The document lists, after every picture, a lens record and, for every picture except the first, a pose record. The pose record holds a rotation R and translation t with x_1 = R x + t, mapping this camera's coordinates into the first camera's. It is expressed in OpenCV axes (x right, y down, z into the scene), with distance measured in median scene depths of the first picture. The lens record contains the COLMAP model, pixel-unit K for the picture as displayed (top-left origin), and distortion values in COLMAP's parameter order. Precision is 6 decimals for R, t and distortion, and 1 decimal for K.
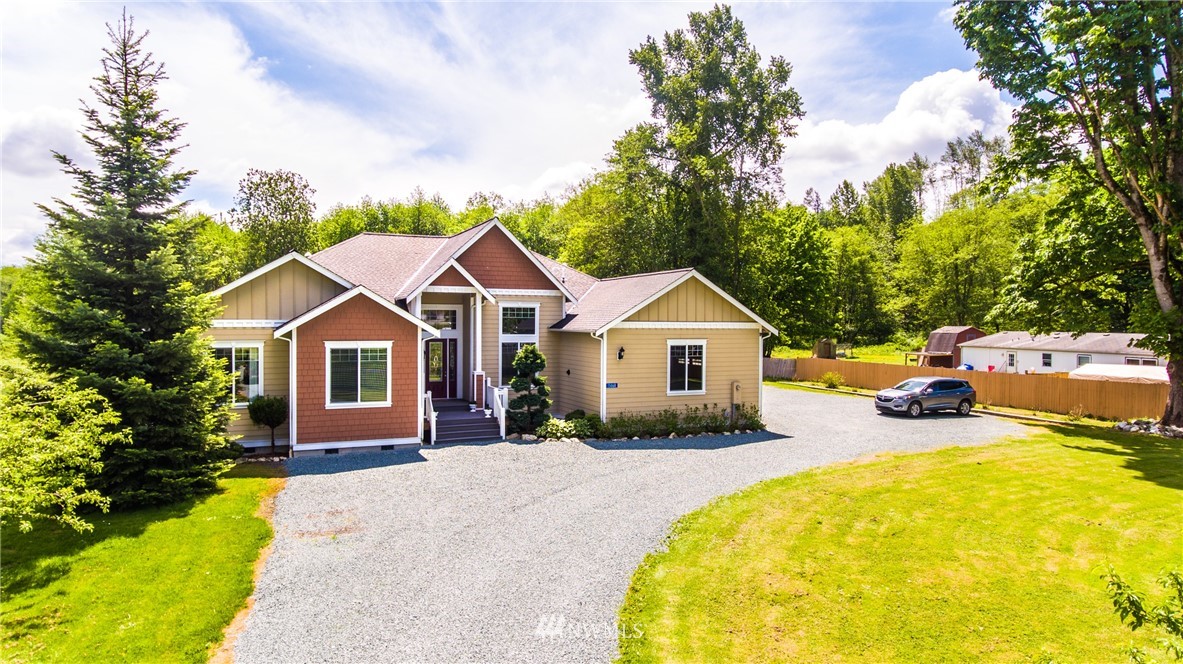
lens RADIAL K [[716.4, 0, 584.8], [0, 716.4, 330.0], [0, 0, 1]] dist [0.001906, 0.001722]
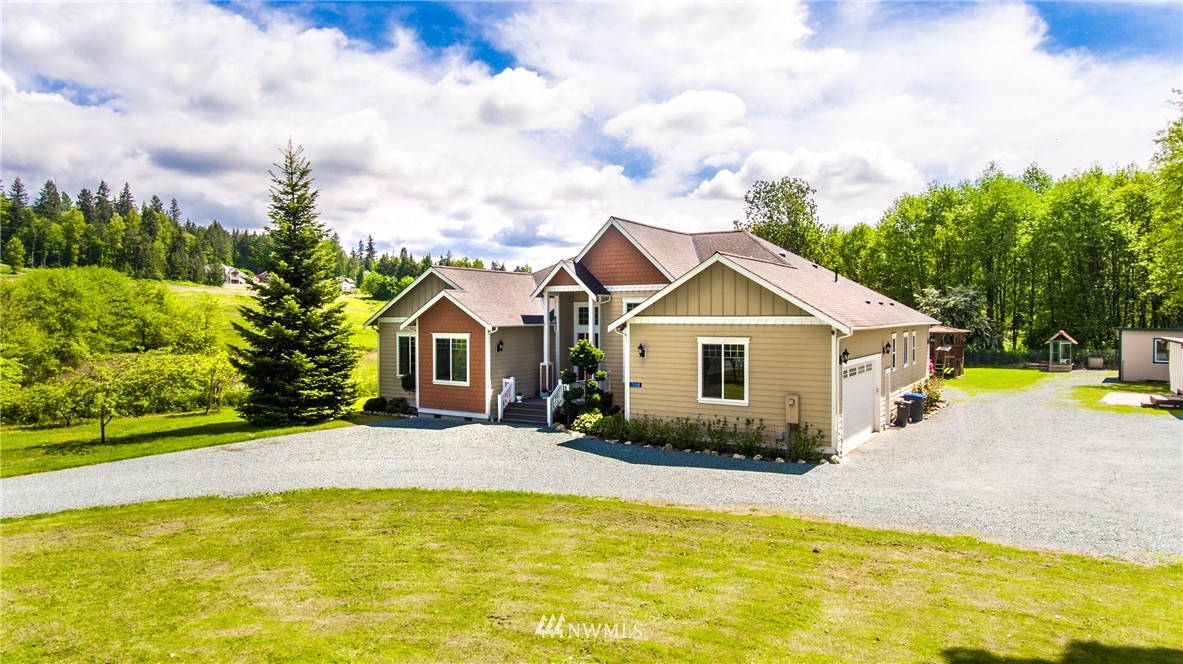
lens RADIAL K [[716.4, 0, 584.8], [0, 716.4, 330.0], [0, 0, 1]] dist [0.001906, 0.001722]
pose [[0.560221, 0.007111, -0.828313, 0.750148], [-0.007858, 0.999964, 0.003270, 0.003242], [0.828306, 0.004677, 0.560256, 0.407934]]
